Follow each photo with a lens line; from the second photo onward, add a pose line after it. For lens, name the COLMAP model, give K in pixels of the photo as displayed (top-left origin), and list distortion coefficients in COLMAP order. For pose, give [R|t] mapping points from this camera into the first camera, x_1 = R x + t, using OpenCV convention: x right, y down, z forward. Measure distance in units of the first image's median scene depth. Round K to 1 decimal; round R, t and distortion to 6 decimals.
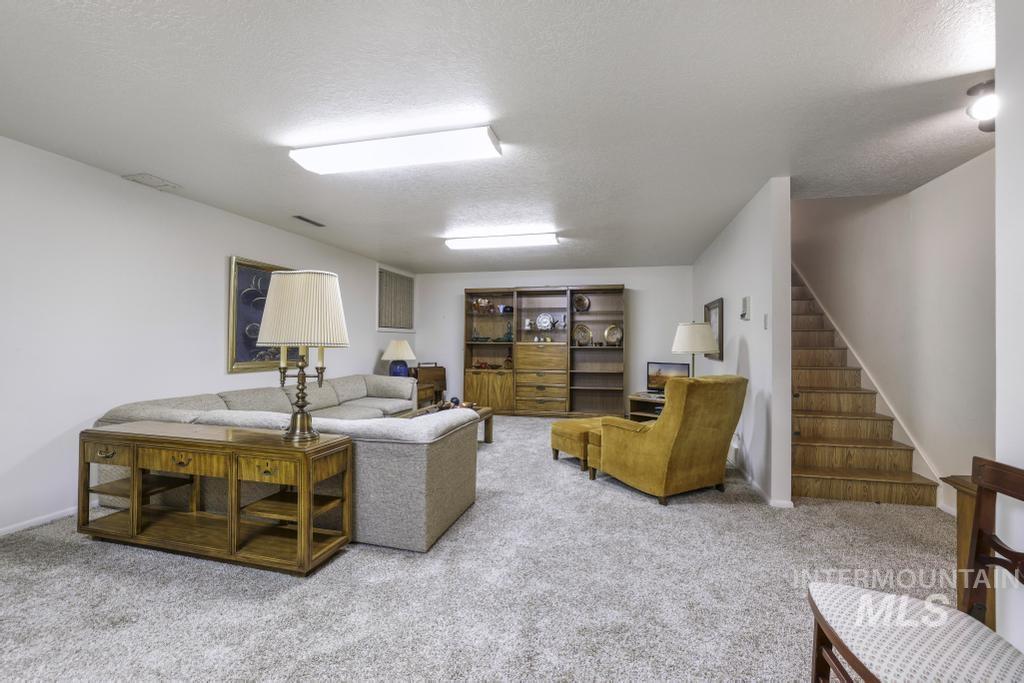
lens RADIAL K [[456.6, 0, 512.0], [0, 456.6, 341.5], [0, 0, 1]] dist [-0.038199, 0.013045]
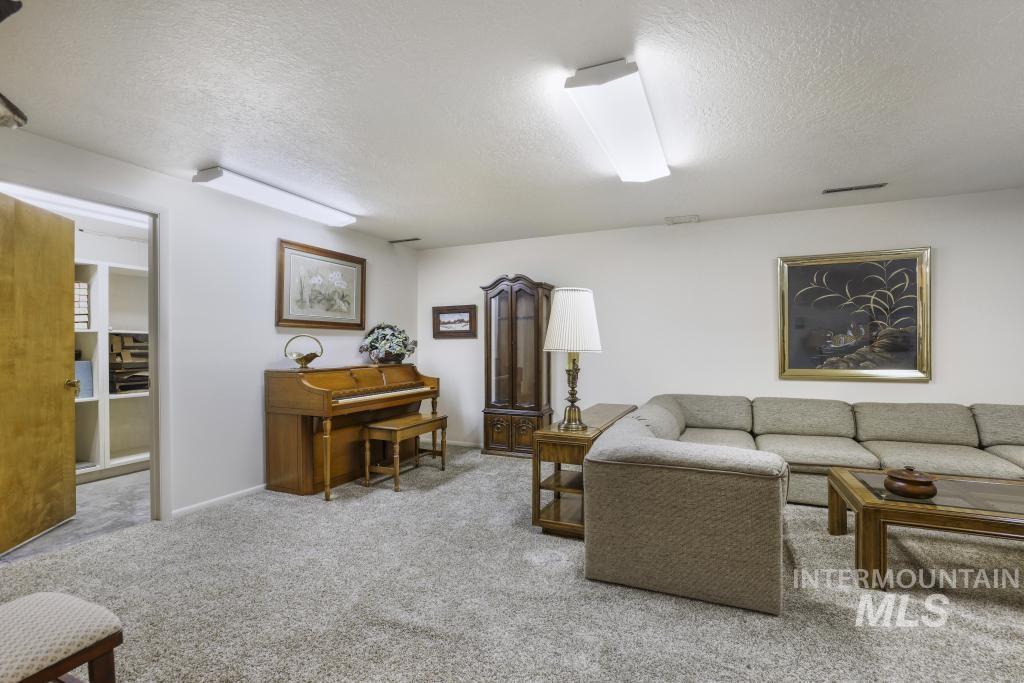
lens RADIAL K [[456.6, 0, 512.0], [0, 456.6, 341.5], [0, 0, 1]] dist [-0.038199, 0.013045]
pose [[-0.193043, -0.022437, -0.980934, 0.744558], [0.012921, 0.999594, -0.025407, 0.011015], [0.981105, -0.017580, -0.192675, 1.044661]]
